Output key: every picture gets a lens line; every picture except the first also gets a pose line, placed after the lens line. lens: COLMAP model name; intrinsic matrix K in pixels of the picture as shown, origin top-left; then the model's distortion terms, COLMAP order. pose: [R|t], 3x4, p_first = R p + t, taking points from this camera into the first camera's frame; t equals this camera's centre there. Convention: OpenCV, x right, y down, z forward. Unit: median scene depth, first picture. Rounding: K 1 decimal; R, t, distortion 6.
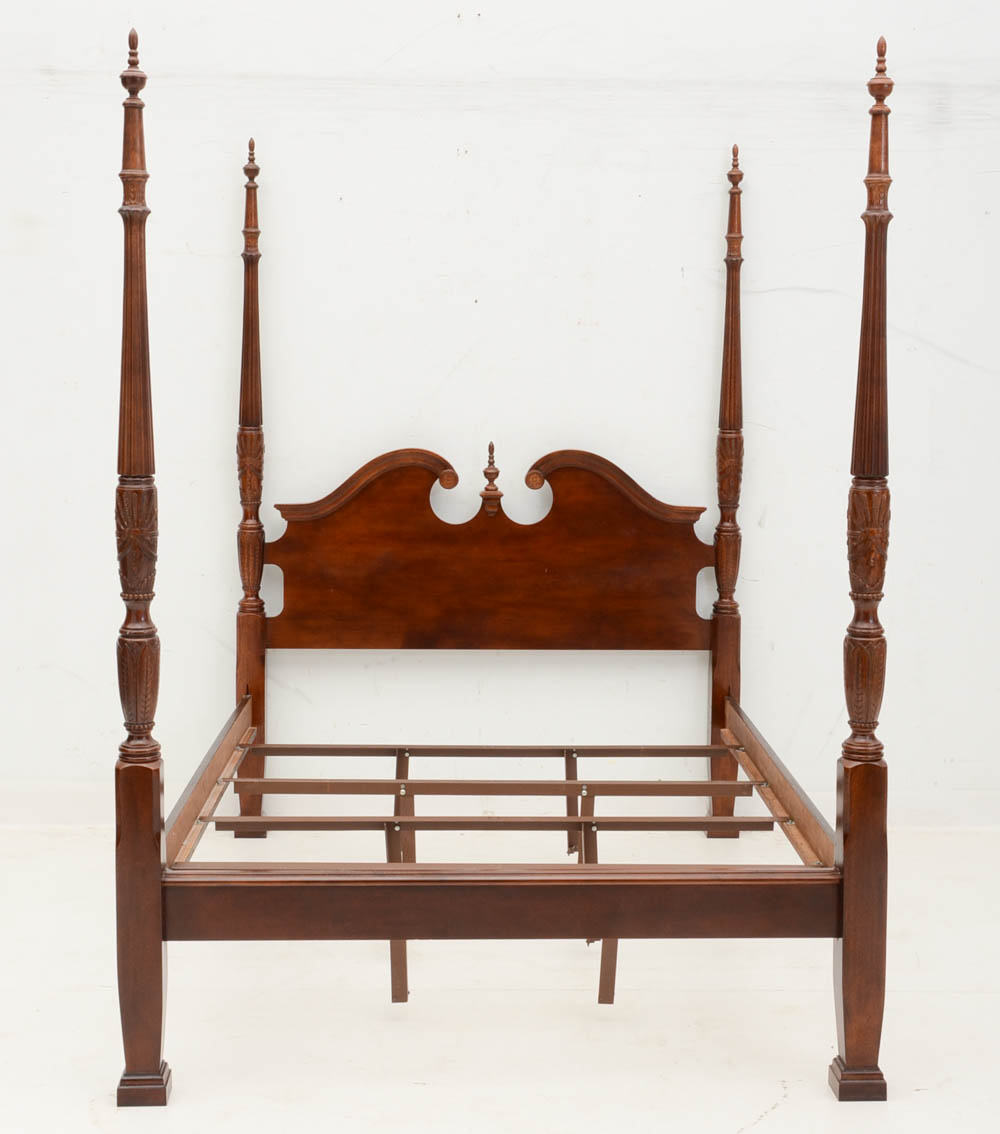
lens RADIAL K [[2019.6, 0, 499.1], [0, 2019.6, 529.6], [0, 0, 1]] dist [0.032155, 0.255056]
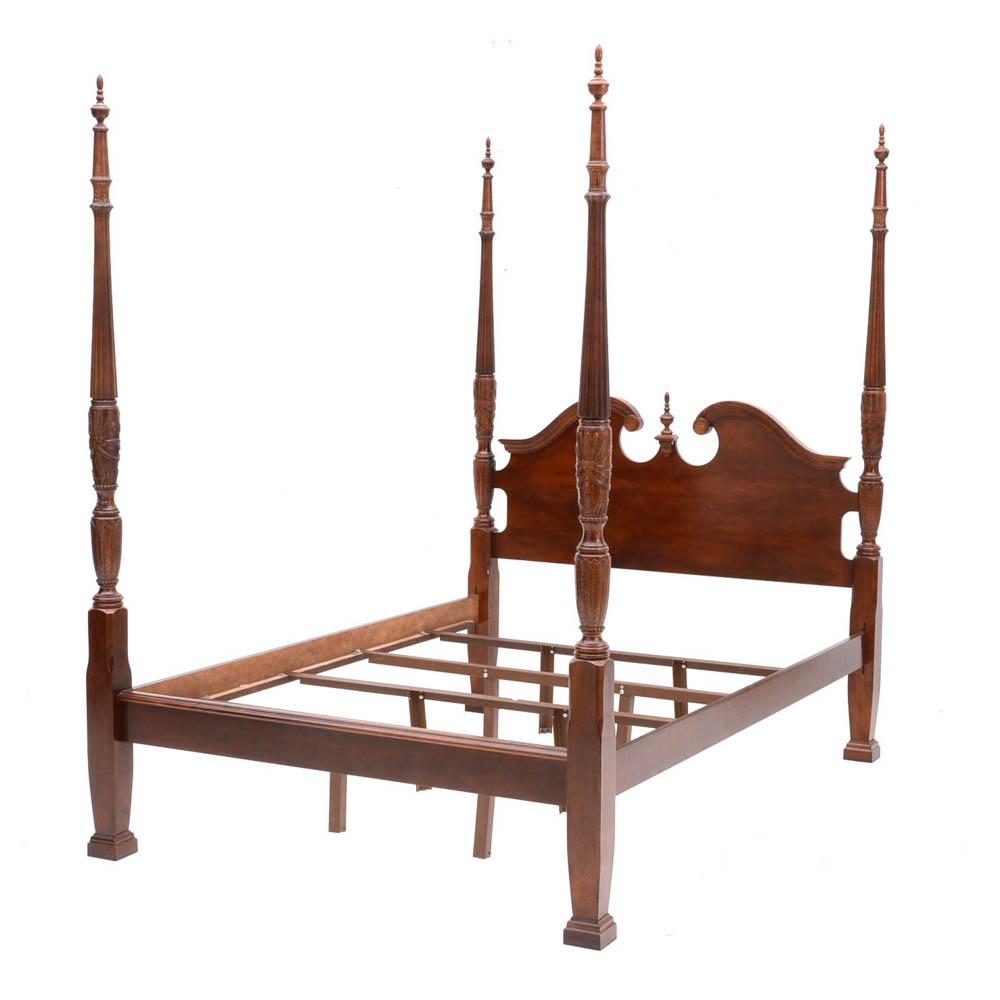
lens RADIAL K [[1917.4, 0, 500.0], [0, 1917.4, 500.0], [0, 0, 1]] dist [0.016161, 0.055243]
pose [[0.865370, 0.053571, -0.498262, 0.463216], [-0.050743, 0.998527, 0.019229, 0.001859], [0.498558, 0.008643, 0.866813, 0.004774]]
